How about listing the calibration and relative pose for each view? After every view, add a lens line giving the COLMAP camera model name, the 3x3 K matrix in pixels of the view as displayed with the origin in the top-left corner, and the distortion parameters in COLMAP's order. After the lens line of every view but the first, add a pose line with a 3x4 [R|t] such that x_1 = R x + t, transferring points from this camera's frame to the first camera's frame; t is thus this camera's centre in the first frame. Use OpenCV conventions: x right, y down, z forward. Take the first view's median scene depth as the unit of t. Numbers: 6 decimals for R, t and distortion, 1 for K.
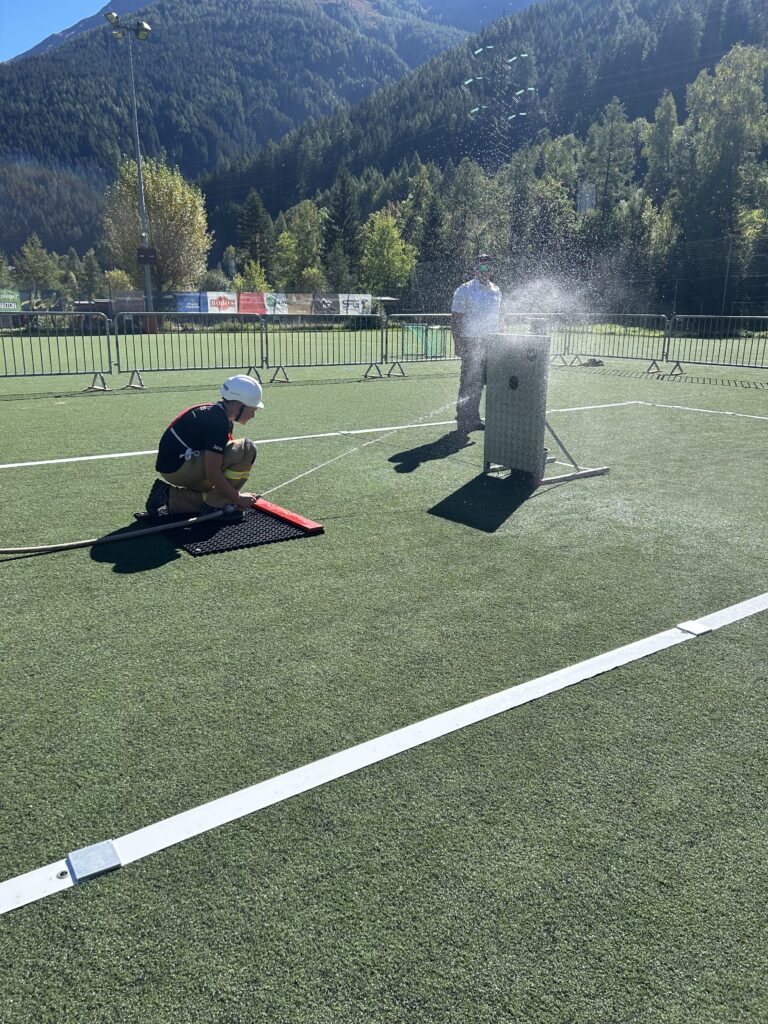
lens RADIAL K [[769.2, 0, 375.1], [0, 769.2, 517.4], [0, 0, 1]] dist [0.054962, -0.058170]
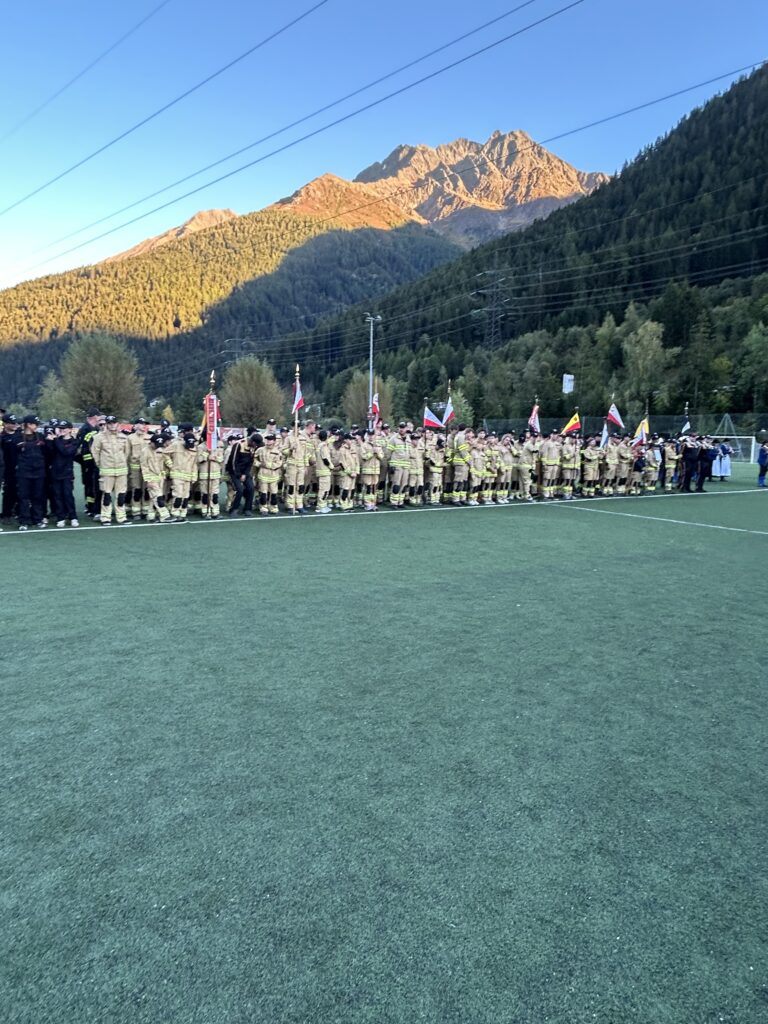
lens RADIAL K [[633.2, 0, 377.9], [0, 633.2, 511.7], [0, 0, 1]] dist [0.002958, 0.000261]
pose [[0.999875, 0.015610, 0.002422, -0.105467], [-0.015083, 0.988959, -0.147418, 0.064709], [-0.004697, 0.147363, 0.989071, -0.249601]]
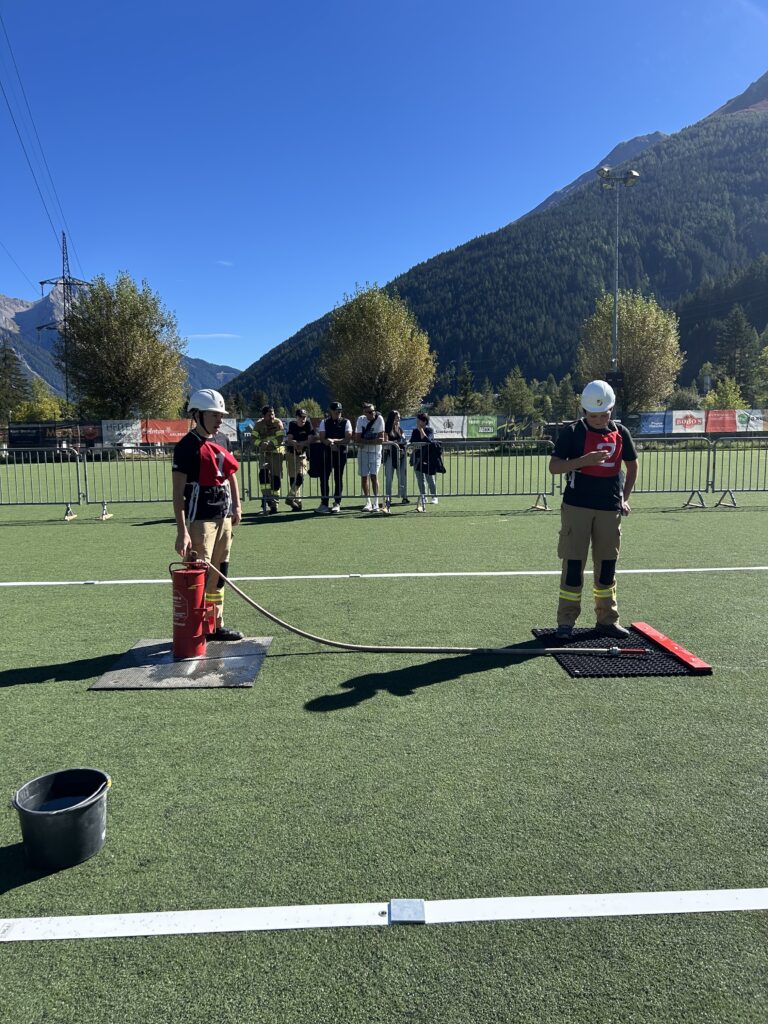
lens RADIAL K [[769.2, 0, 375.1], [0, 769.2, 517.4], [0, 0, 1]] dist [0.054962, -0.058170]
pose [[0.838041, 0.045362, -0.543718, 0.005725], [-0.124174, 0.986243, -0.109111, -0.000884], [0.531289, 0.158955, 0.832145, -0.003772]]
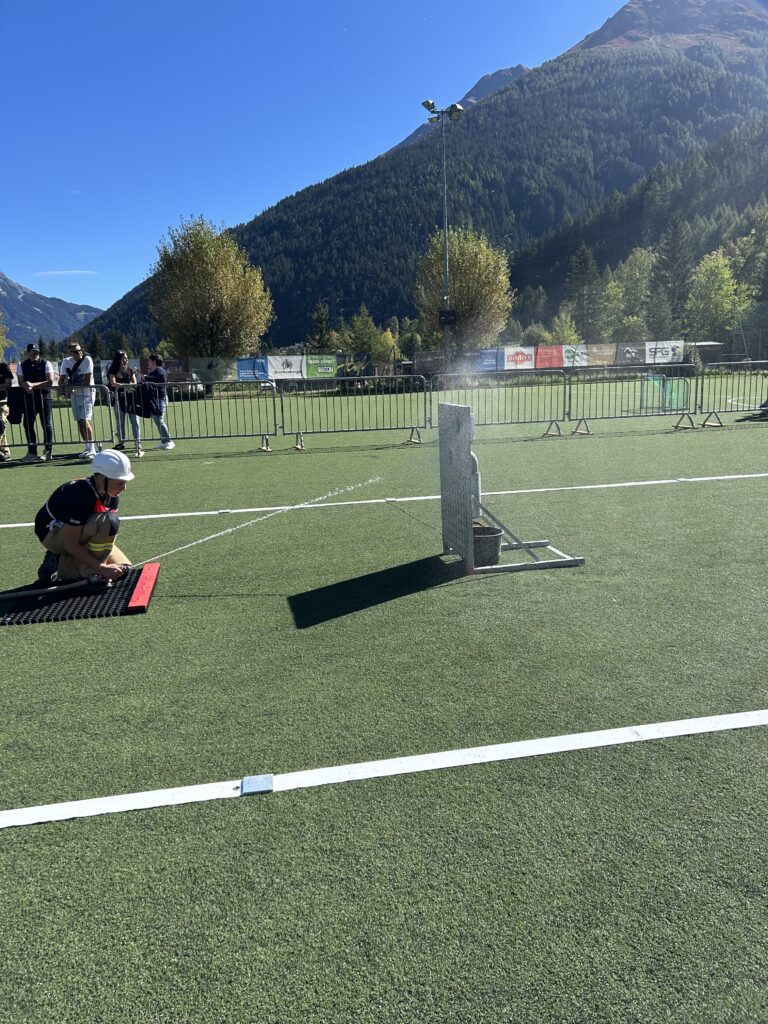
lens RADIAL K [[773.6, 0, 379.1], [0, 773.6, 508.3], [0, 0, 1]] dist [0.058672, -0.060798]
pose [[0.913212, 0.037900, -0.405718, 0.034311], [-0.068643, 0.995745, -0.061488, -0.004081], [0.401661, 0.084002, 0.911928, 0.011914]]
